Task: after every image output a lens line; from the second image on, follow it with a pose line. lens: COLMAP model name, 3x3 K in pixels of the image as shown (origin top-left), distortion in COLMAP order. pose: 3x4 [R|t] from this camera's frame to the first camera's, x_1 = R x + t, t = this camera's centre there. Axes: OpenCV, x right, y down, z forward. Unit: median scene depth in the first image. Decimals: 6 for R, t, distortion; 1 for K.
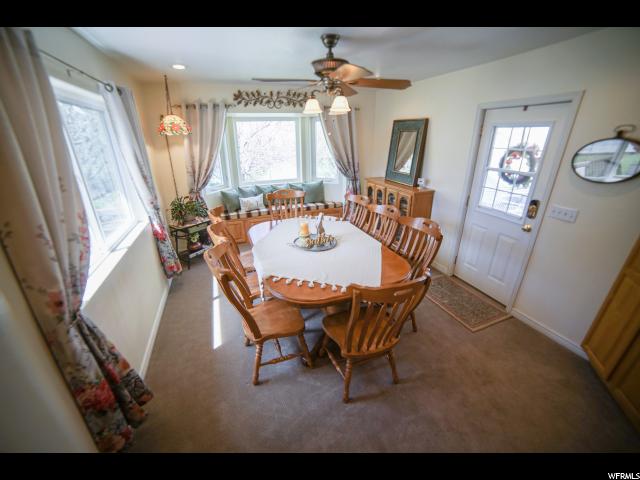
lens RADIAL K [[261.8, 0, 313.0], [0, 261.8, 242.6], [0, 0, 1]] dist [-0.058666, 0.000428]
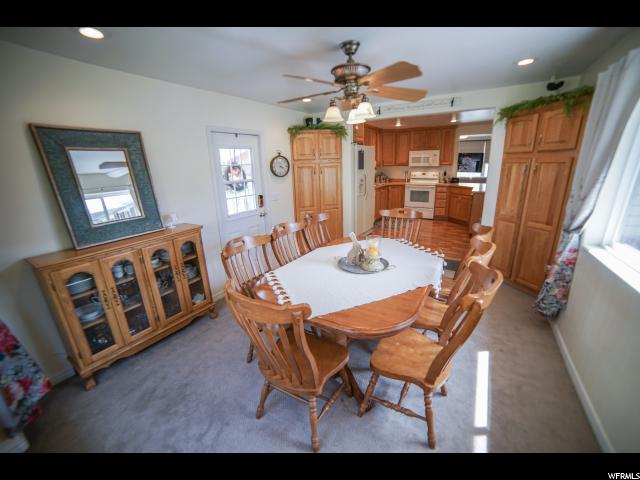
lens RADIAL K [[261.8, 0, 313.0], [0, 261.8, 242.6], [0, 0, 1]] dist [-0.058666, 0.000428]
pose [[-0.627028, -0.200489, 0.752755, -0.543327], [0.324477, 0.811278, 0.486357, -0.555453], [-0.708203, 0.549211, -0.443640, 1.490643]]
